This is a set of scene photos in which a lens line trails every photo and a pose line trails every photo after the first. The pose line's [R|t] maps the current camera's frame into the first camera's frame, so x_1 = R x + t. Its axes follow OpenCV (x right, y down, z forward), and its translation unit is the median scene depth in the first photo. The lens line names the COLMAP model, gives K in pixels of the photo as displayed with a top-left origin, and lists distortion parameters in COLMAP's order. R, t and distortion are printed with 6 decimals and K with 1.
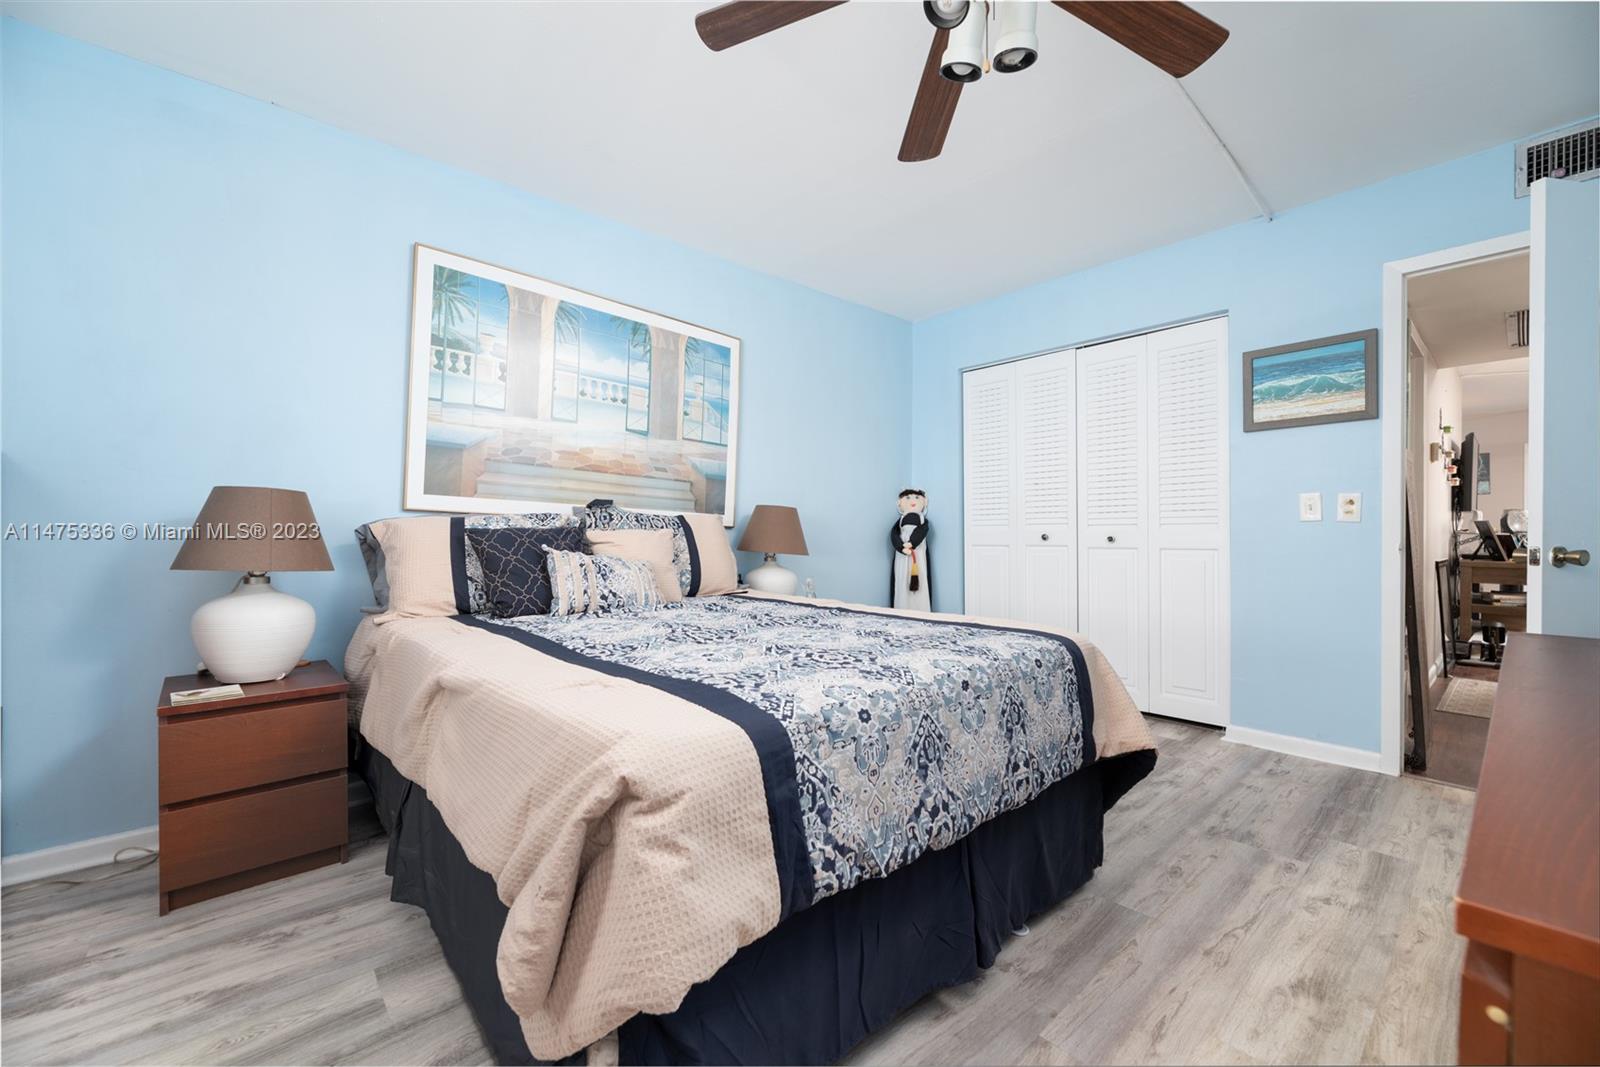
lens RADIAL K [[638.9, 0, 812.8], [0, 638.9, 533.6], [0, 0, 1]] dist [0.000286, 0.000032]
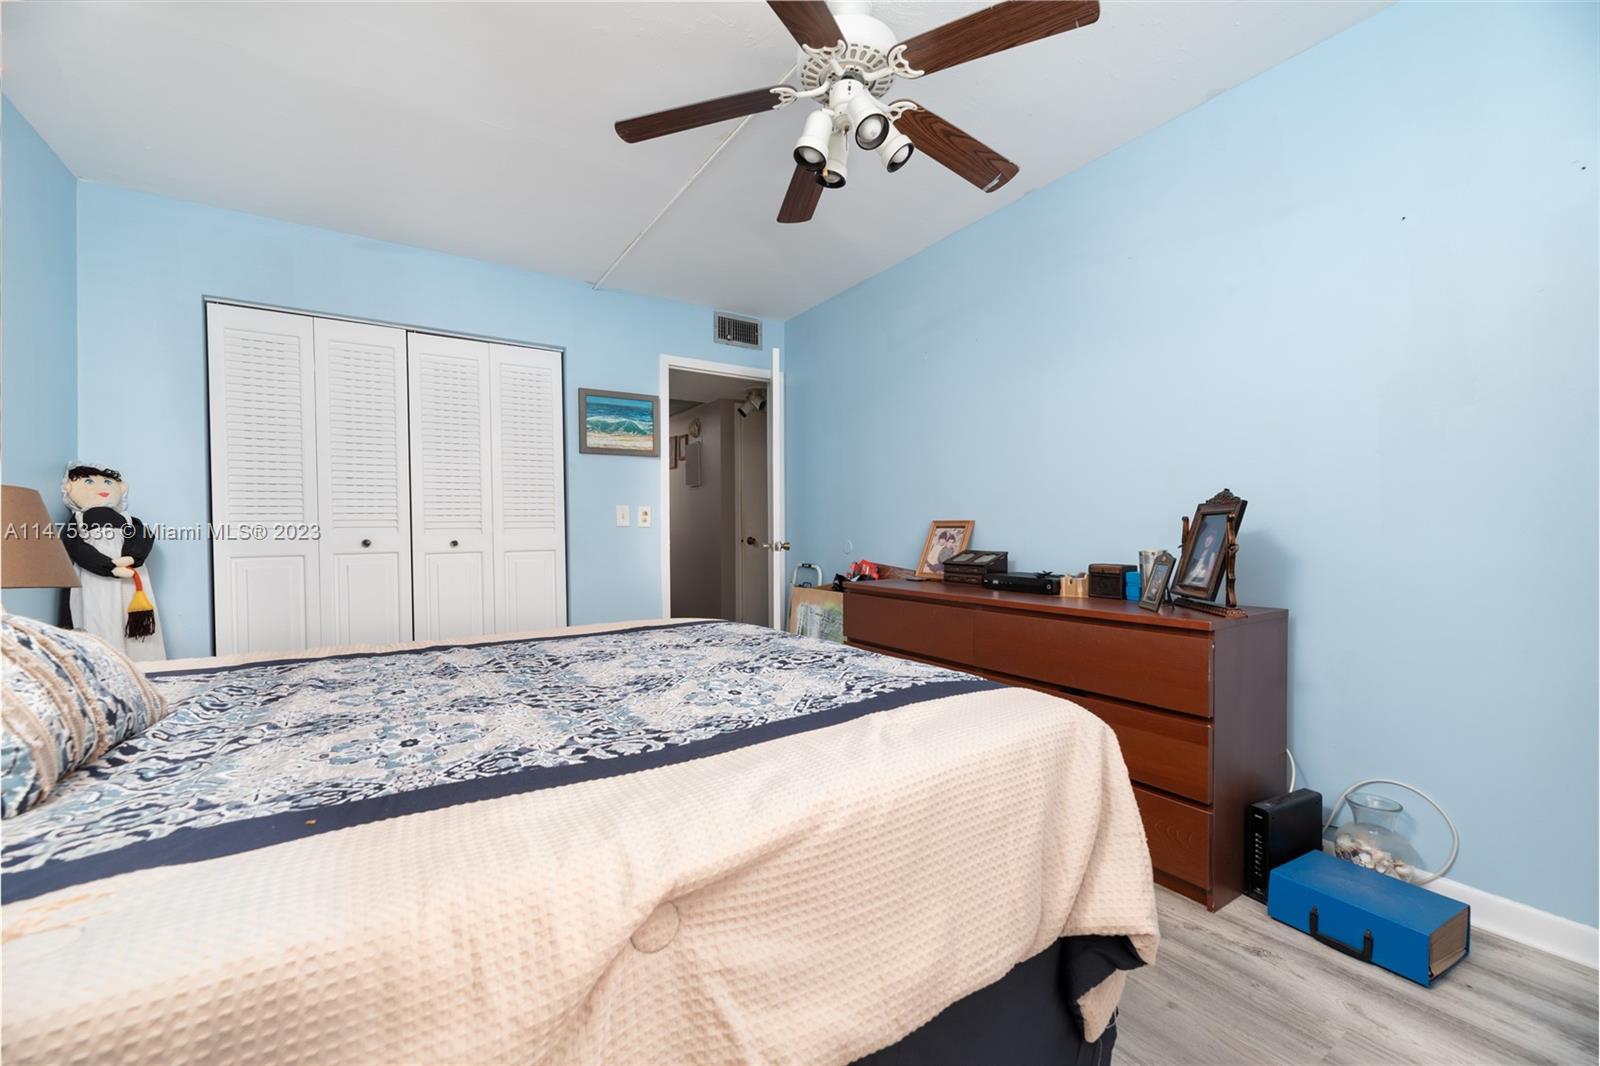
lens RADIAL K [[638.9, 0, 812.8], [0, 638.9, 533.1], [0, 0, 1]] dist [0.000286, 0.000032]
pose [[0.165004, -0.002067, 0.986291, -0.456858], [0.012122, 0.999927, 0.000068, -0.000800], [-0.986218, 0.011945, 0.165017, 0.362855]]
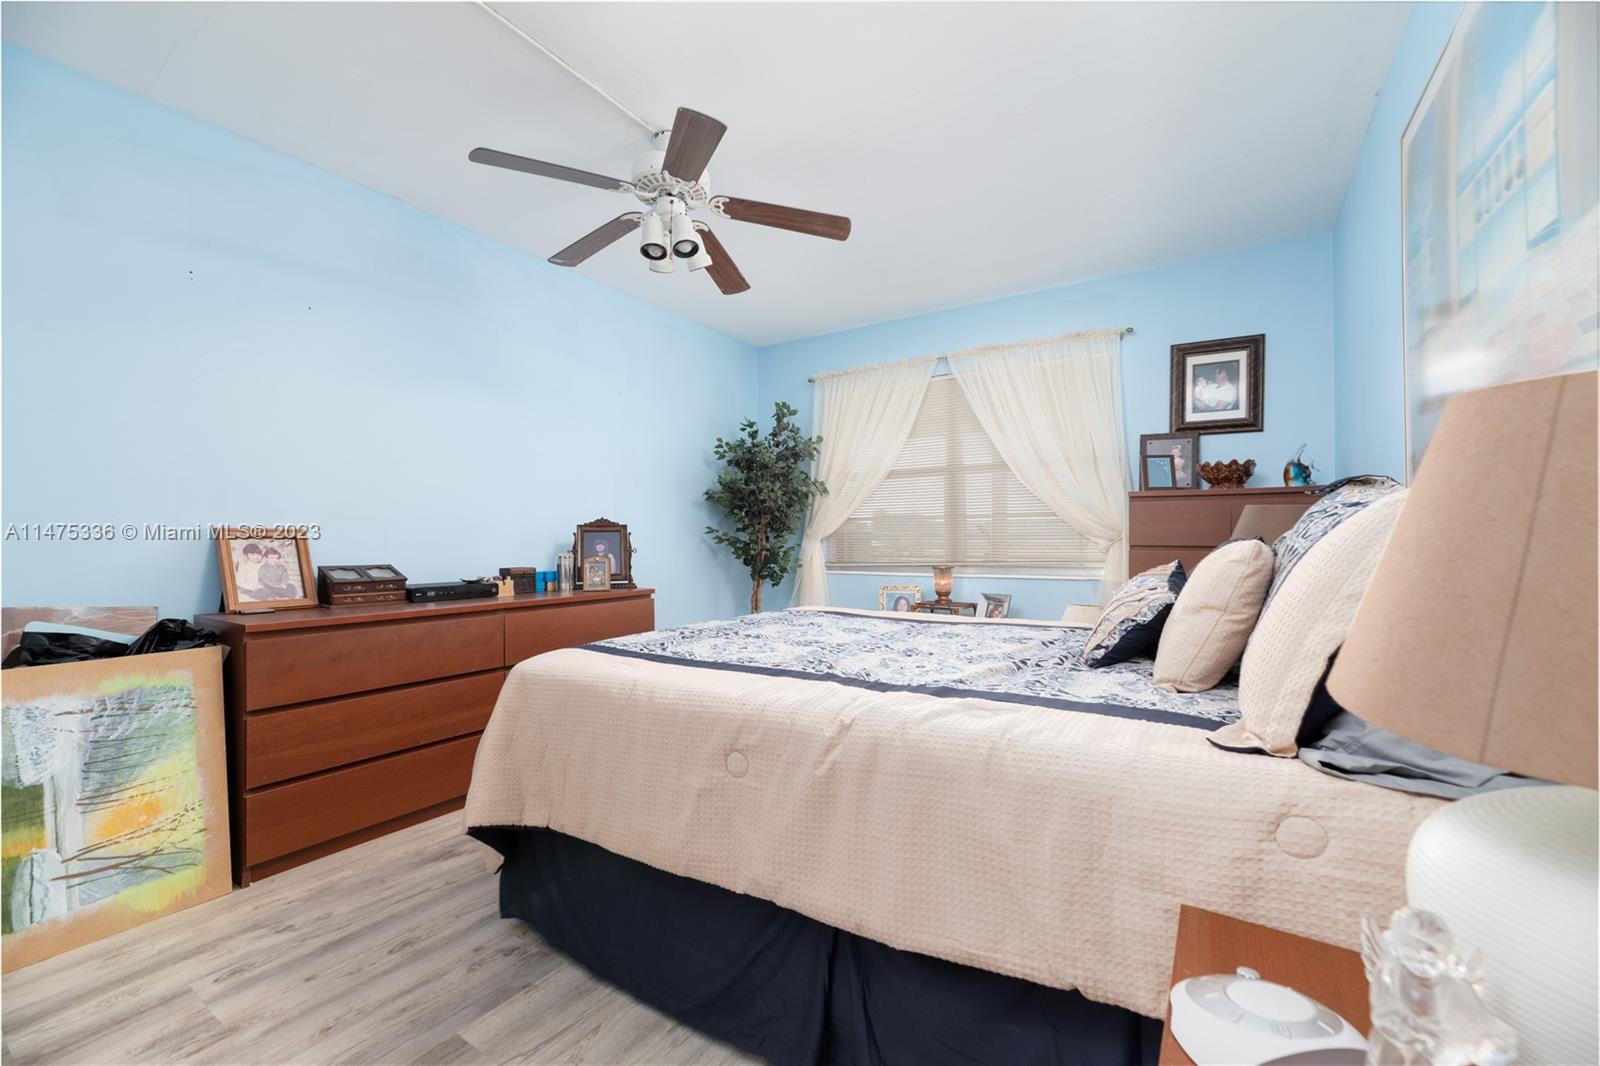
lens RADIAL K [[638.9, 0, 812.8], [0, 638.9, 533.1], [0, 0, 1]] dist [0.000286, 0.000032]
pose [[-0.966829, 0.007738, -0.255307, 0.159878], [0.006600, 0.999964, 0.005315, -0.015290], [0.255339, 0.003454, -0.966845, 1.250204]]
